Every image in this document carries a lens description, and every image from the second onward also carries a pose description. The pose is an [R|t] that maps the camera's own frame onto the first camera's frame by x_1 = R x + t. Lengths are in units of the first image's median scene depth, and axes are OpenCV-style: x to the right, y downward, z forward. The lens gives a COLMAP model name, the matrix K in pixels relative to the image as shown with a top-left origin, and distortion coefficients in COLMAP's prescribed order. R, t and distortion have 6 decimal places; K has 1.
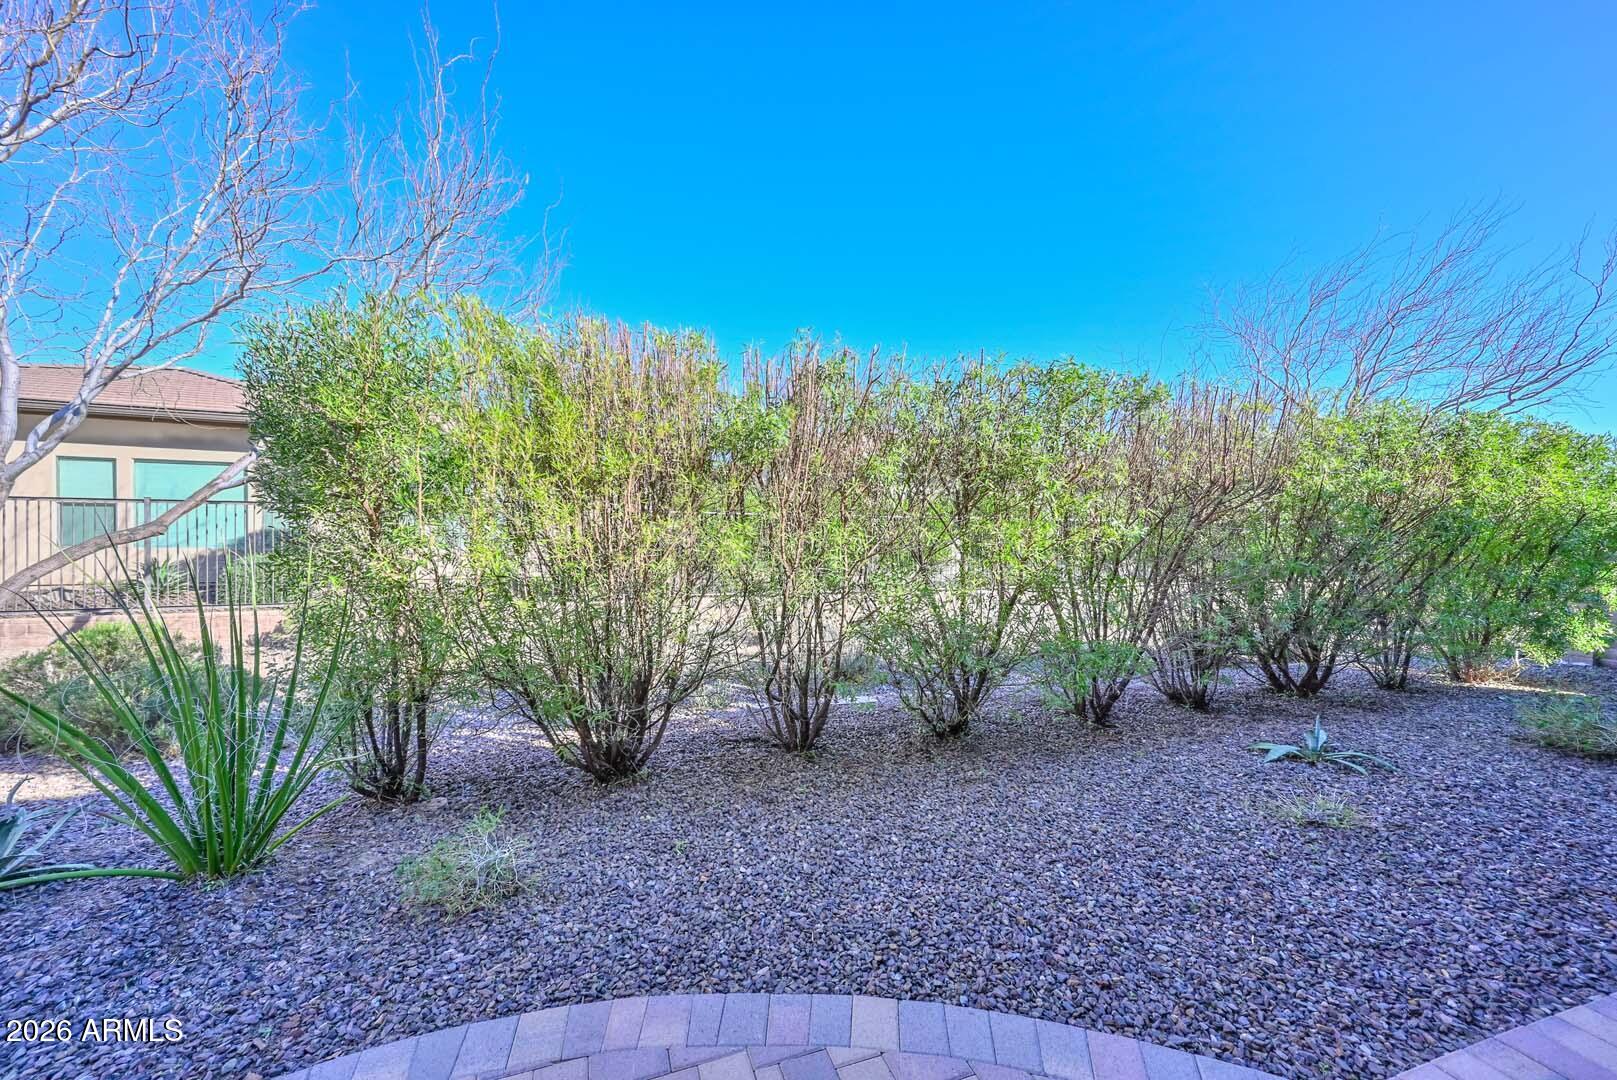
lens RADIAL K [[641.3, 0, 807.7], [0, 641.3, 539.6], [0, 0, 1]] dist [0.019254, 0.000621]
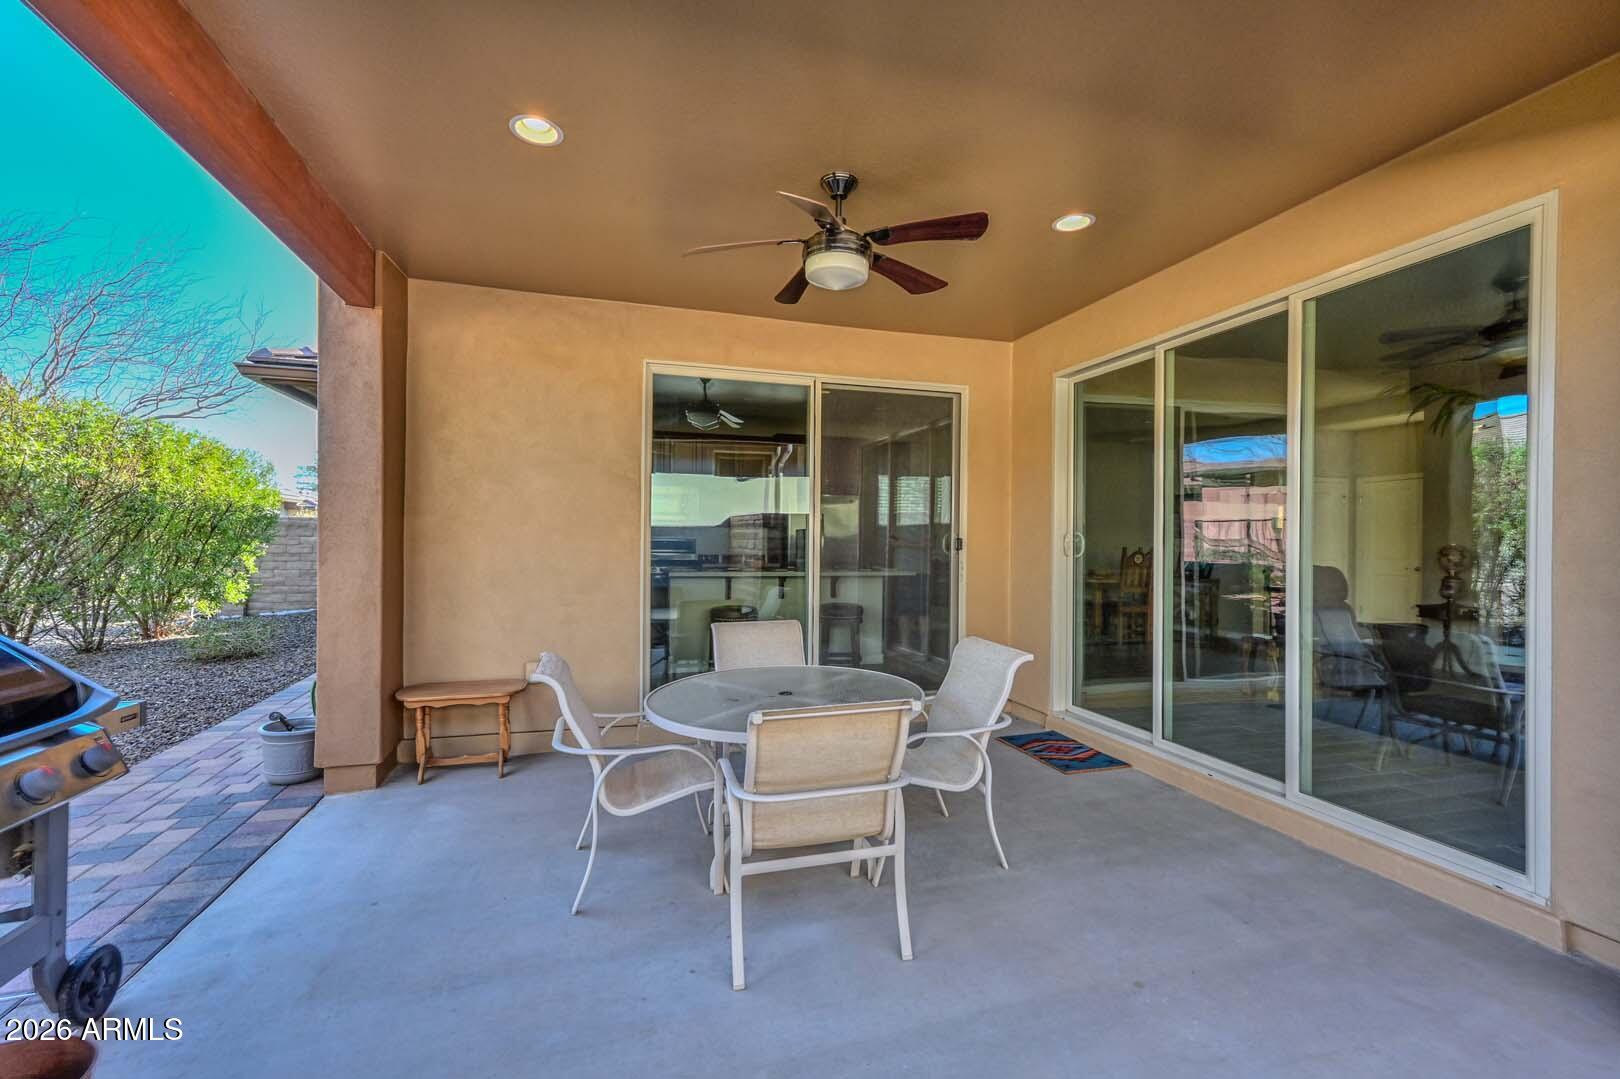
lens RADIAL K [[685.7, 0, 793.9], [0, 685.7, 541.7], [0, 0, 1]] dist [0.013040, -0.000677]
pose [[0.051666, -0.005583, 0.998649, -0.289813], [-0.011075, 0.999920, 0.006163, 0.022378], [-0.998603, -0.011379, 0.051600, -0.333754]]
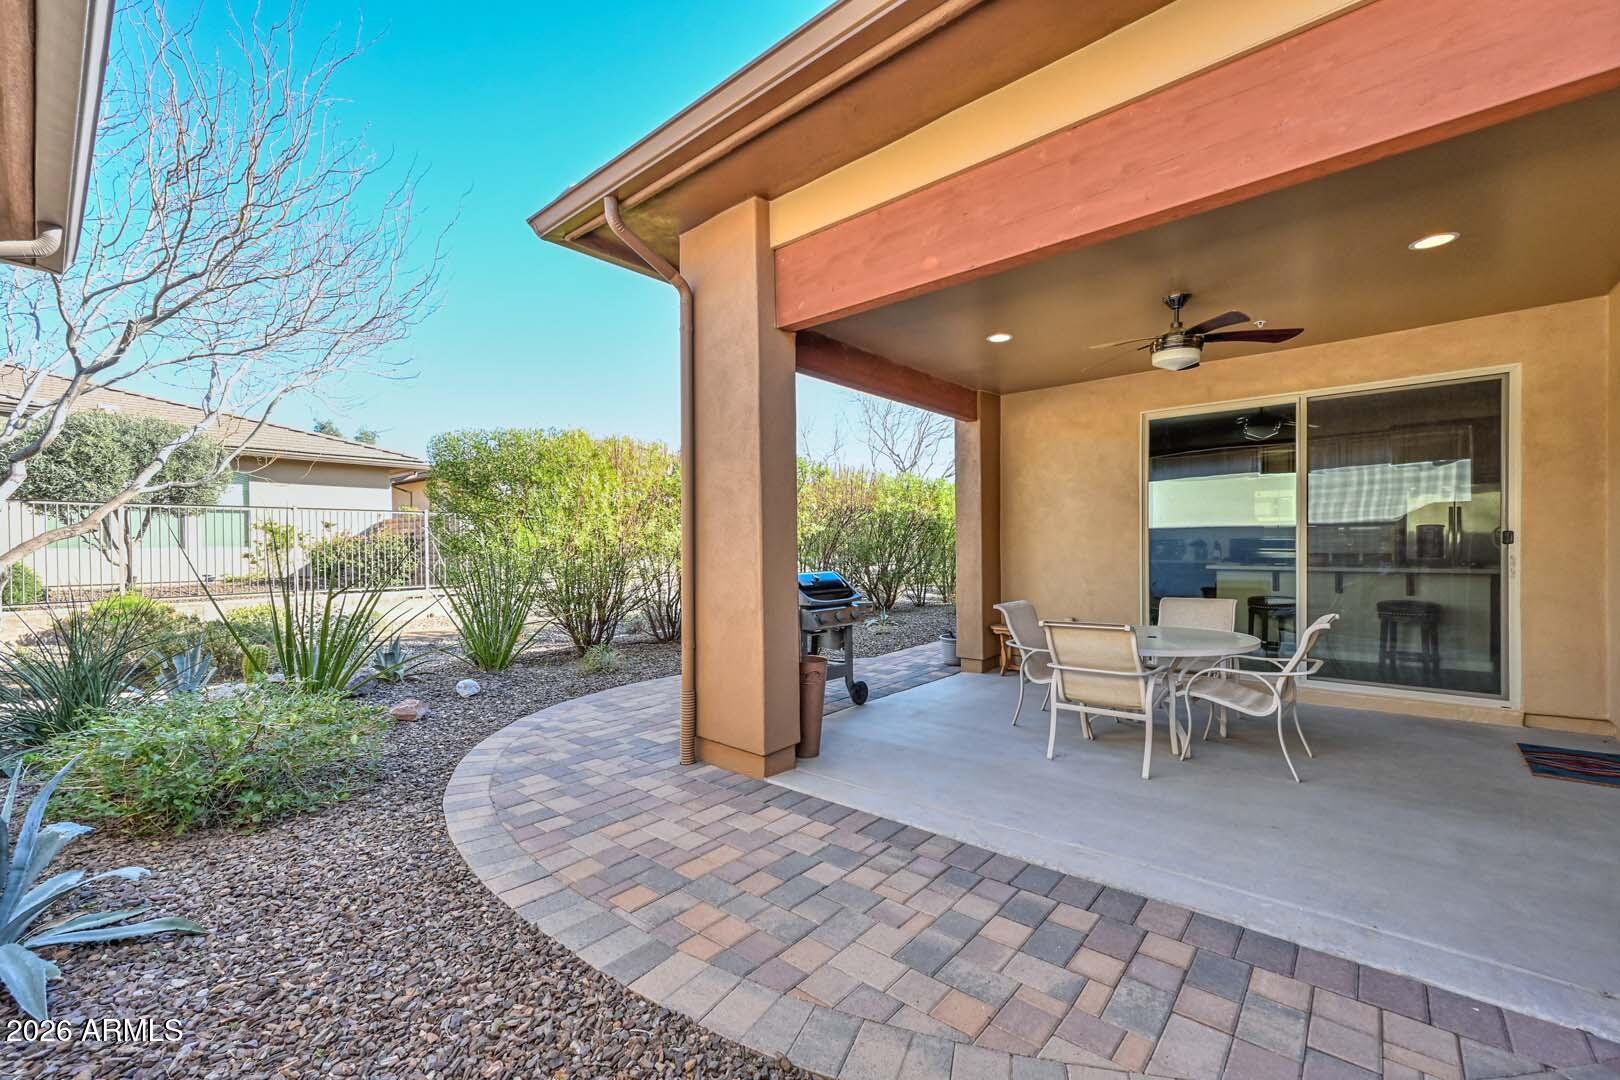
lens RADIAL K [[685.7, 0, 804.7], [0, 685.7, 546.0], [0, 0, 1]] dist [0.013040, -0.000677]
pose [[0.879016, -0.012056, 0.476640, -0.514170], [0.010933, 0.999927, 0.005128, 0.025611], [-0.476667, 0.000704, 0.879083, -0.820996]]
